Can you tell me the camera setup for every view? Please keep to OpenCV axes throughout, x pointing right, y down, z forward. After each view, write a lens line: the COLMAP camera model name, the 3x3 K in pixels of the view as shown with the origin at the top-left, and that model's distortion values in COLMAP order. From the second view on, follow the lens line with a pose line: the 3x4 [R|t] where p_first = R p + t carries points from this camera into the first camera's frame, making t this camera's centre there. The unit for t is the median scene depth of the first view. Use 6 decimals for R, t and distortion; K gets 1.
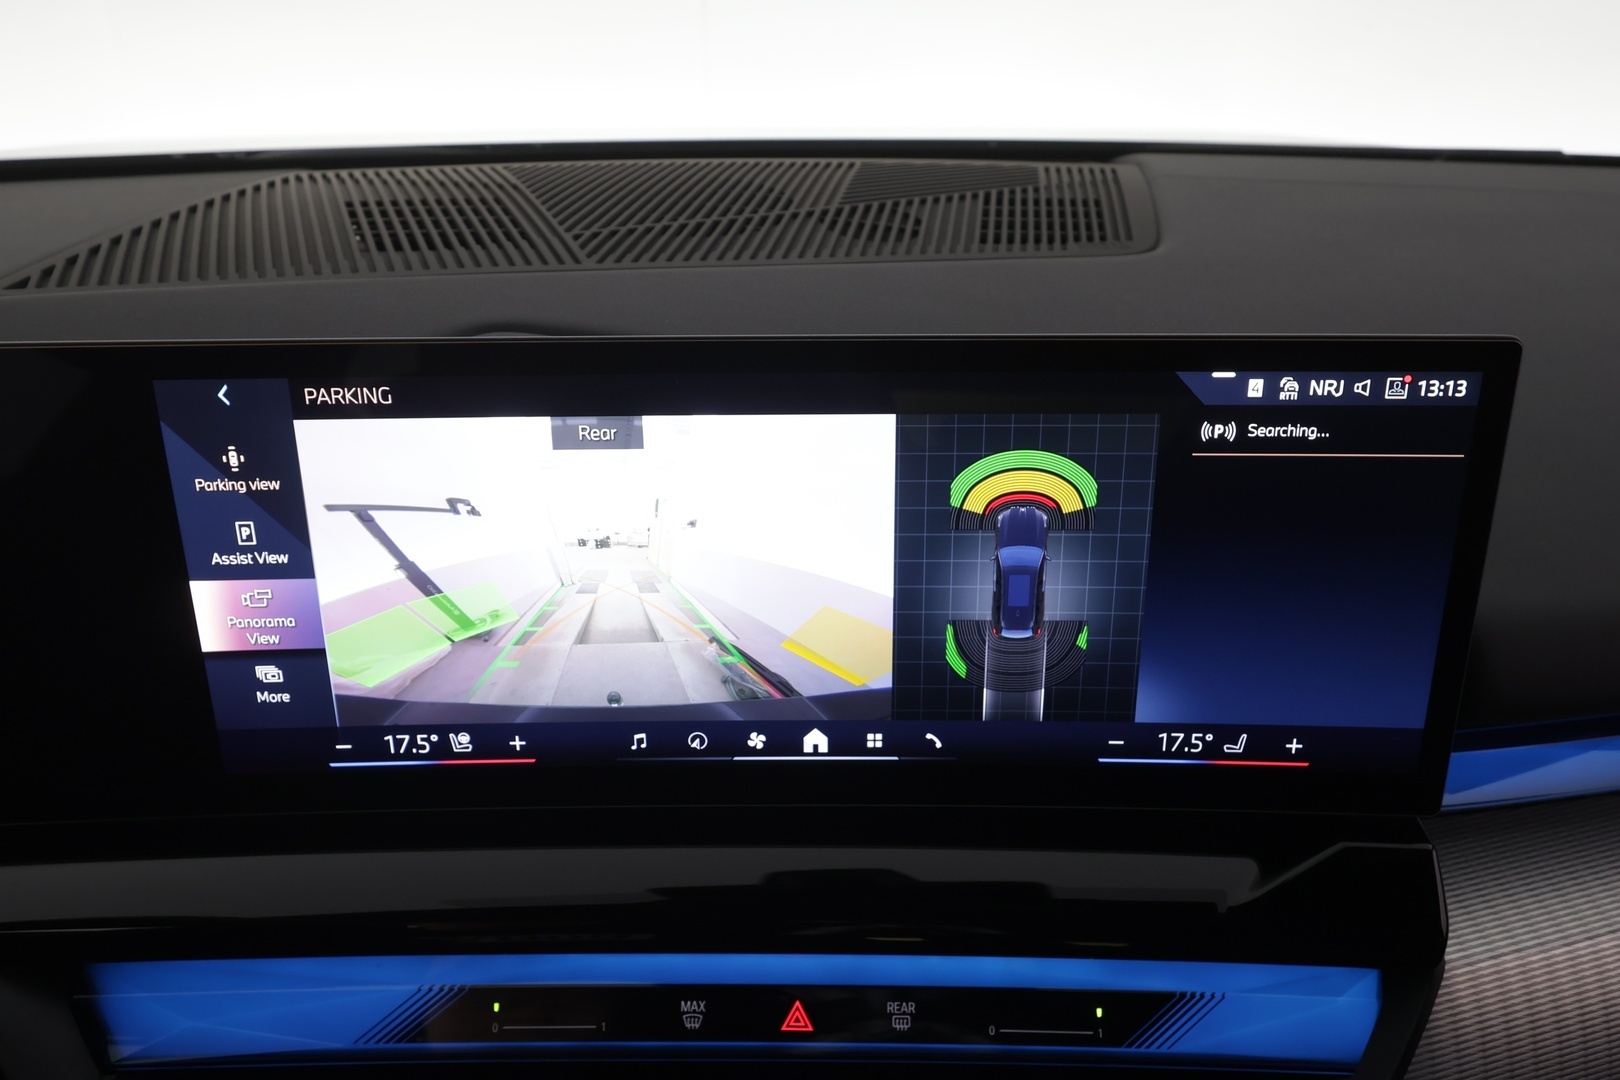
lens RADIAL K [[1068.9, 0, 810.0], [0, 1068.9, 540.0], [0, 0, 1]] dist [0.000854, 0.000089]
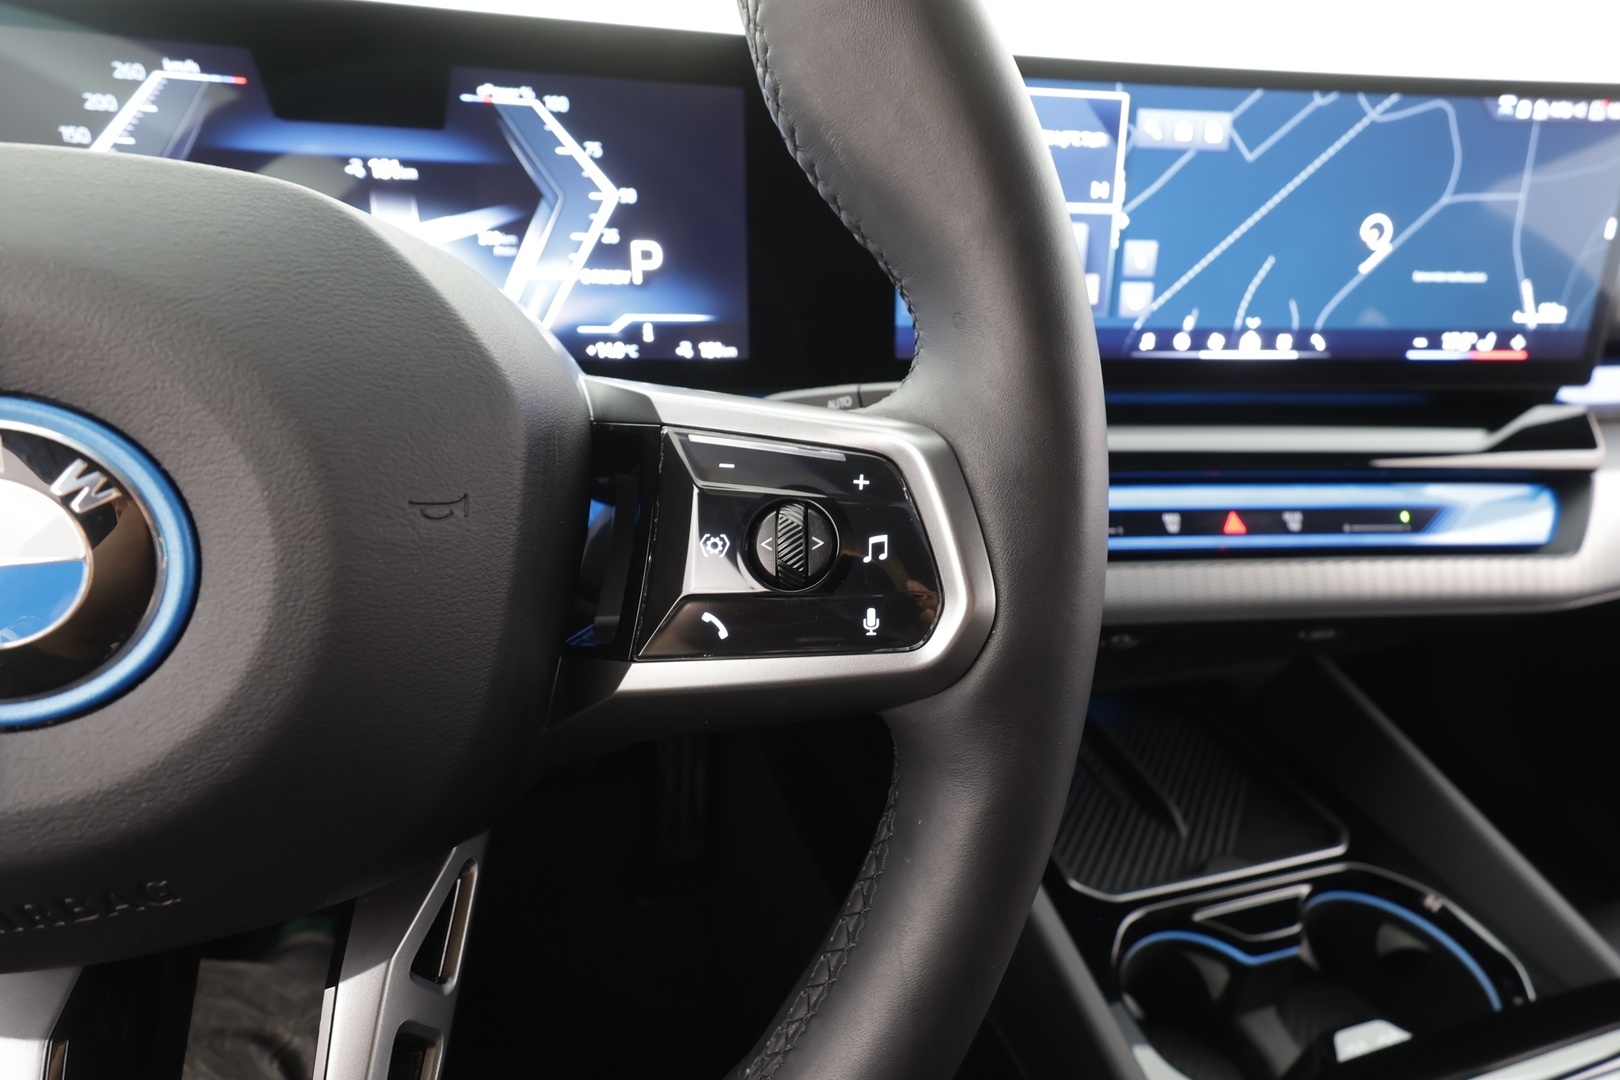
lens RADIAL K [[746.2, 0, 810.0], [0, 746.2, 540.0], [0, 0, 1]] dist [-0.002085, -0.000722]
pose [[0.991866, -0.017143, 0.126128, -0.778670], [0.022571, 0.998874, -0.041738, 0.502318], [-0.125271, 0.044245, 0.991135, -0.022693]]
